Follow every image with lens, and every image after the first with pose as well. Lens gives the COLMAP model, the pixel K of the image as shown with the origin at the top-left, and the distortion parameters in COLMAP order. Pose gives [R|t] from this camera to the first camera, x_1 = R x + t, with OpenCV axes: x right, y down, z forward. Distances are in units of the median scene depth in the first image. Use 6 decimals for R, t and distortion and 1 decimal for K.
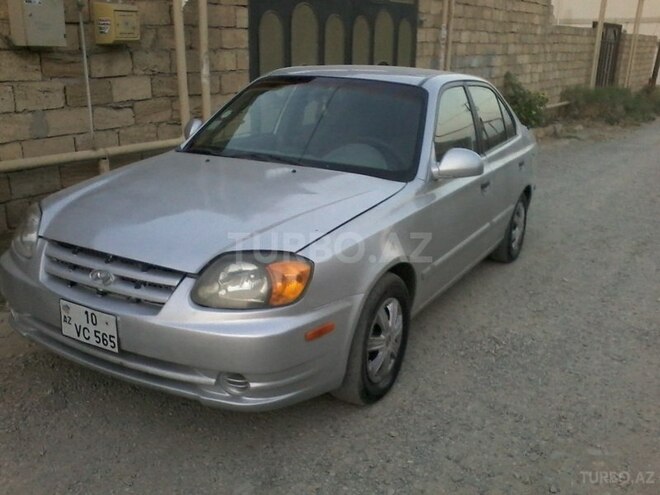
lens RADIAL K [[679.0, 0, 330.8], [0, 679.0, 247.4], [0, 0, 1]] dist [-0.014144, 0.000000]
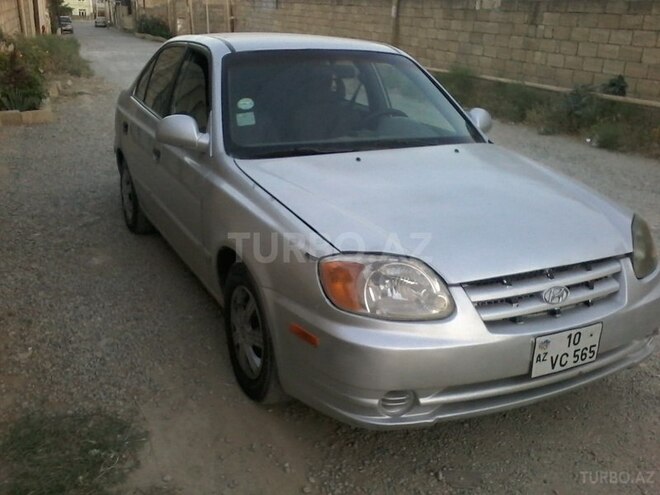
lens RADIAL K [[679.0, 0, 328.4], [0, 679.0, 244.3], [0, 0, 1]] dist [-0.014144, 0.000000]
pose [[0.545603, -0.286658, 0.787493, -1.194599], [0.224922, 0.955292, 0.191904, -0.262033], [-0.807296, 0.072421, 0.585686, 0.713059]]
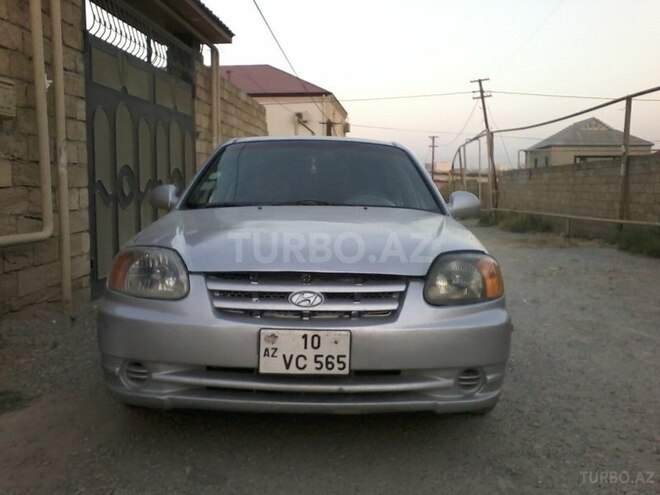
lens RADIAL K [[679.0, 0, 330.5], [0, 679.0, 248.3], [0, 0, 1]] dist [-0.014144, 0.000000]
pose [[0.863841, -0.055379, 0.500712, -0.765868], [0.155652, 0.974646, -0.160738, 0.130434], [-0.479116, 0.216789, 0.850559, 0.187656]]
